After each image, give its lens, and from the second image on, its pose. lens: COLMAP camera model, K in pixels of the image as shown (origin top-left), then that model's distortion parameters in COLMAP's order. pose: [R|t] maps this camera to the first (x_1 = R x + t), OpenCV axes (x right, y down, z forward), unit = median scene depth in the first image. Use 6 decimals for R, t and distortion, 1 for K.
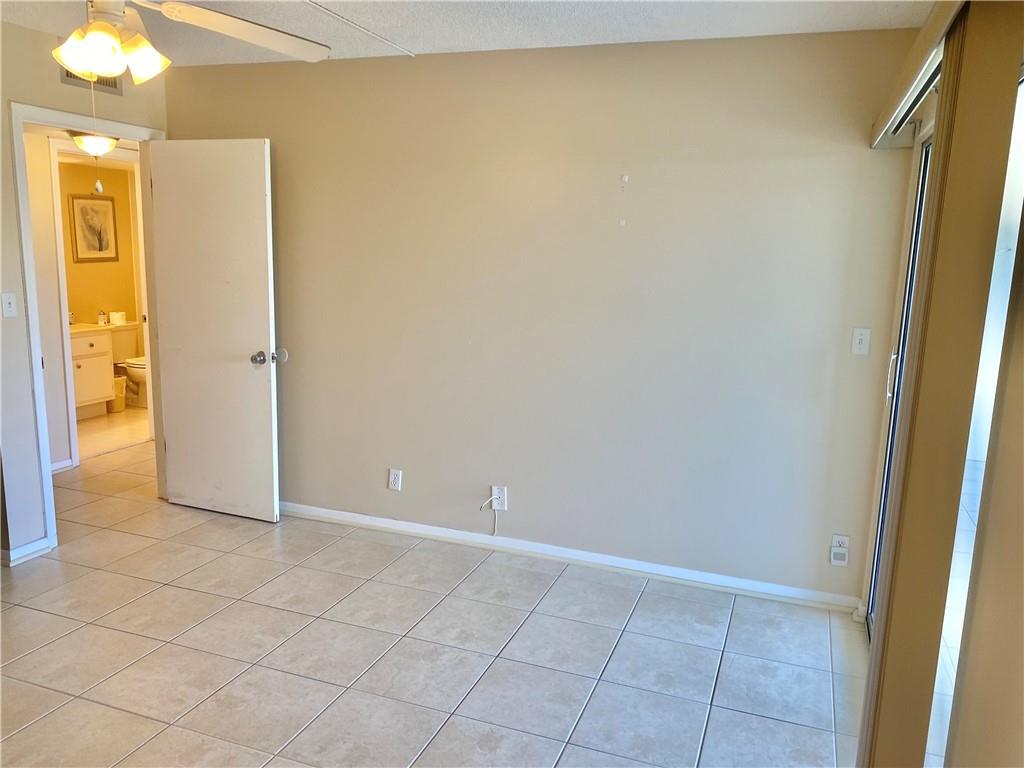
lens RADIAL K [[782.7, 0, 511.8], [0, 782.7, 387.2], [0, 0, 1]] dist [0.052114, -0.069976]
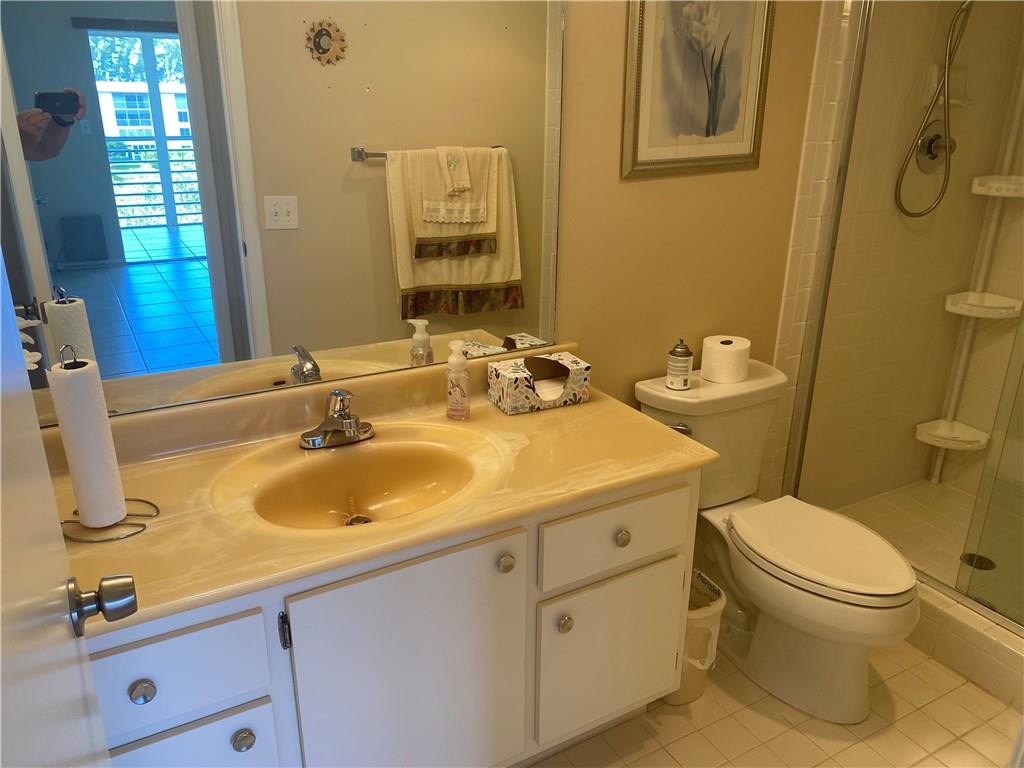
lens RADIAL K [[782.7, 0, 512.0], [0, 782.7, 388.2], [0, 0, 1]] dist [0.052114, -0.069976]
pose [[0.770443, 0.203847, -0.604039, -0.382978], [-0.102984, 0.974852, 0.197632, -0.131539], [0.629135, -0.090057, 0.772061, 0.722825]]
